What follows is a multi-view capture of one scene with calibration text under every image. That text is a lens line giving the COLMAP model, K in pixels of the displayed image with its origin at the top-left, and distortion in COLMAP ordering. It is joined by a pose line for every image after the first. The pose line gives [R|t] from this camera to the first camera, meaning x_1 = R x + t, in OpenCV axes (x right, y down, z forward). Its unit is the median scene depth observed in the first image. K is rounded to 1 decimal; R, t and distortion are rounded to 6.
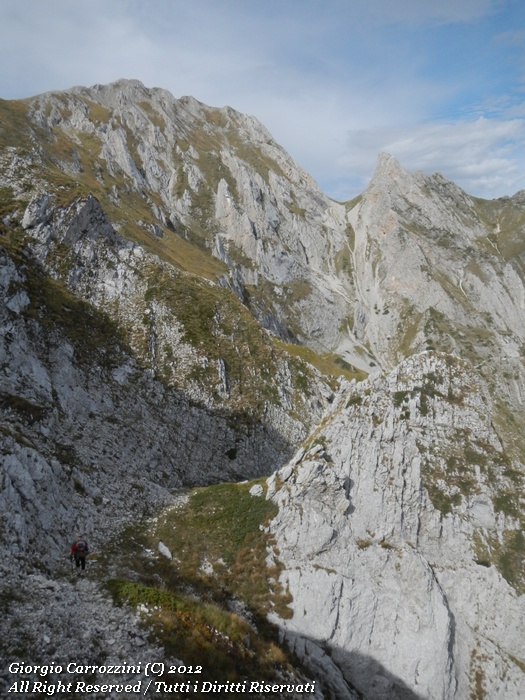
lens RADIAL K [[575.2, 0, 260.4], [0, 575.2, 349.6], [0, 0, 1]] dist [0.010075, 0.003594]
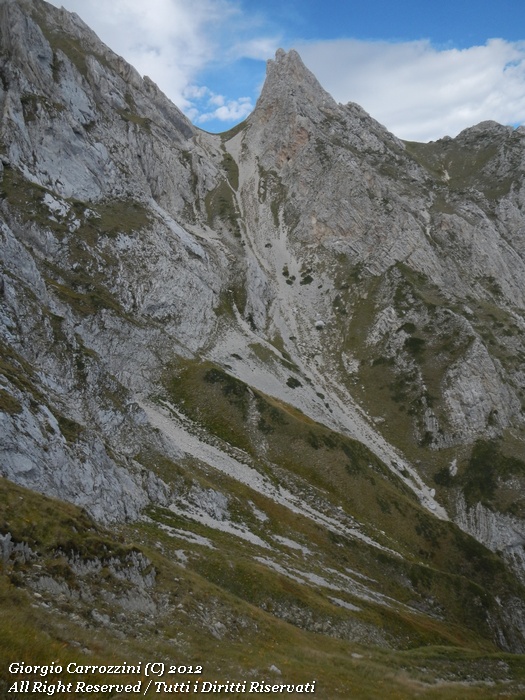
lens RADIAL K [[575.2, 0, 262.3], [0, 575.2, 349.0], [0, 0, 1]] dist [0.010075, 0.003594]
pose [[0.978552, -0.035021, 0.203003, 0.073404], [0.044433, 0.998130, -0.041989, 0.015566], [-0.201152, 0.050109, 0.978277, 0.506955]]
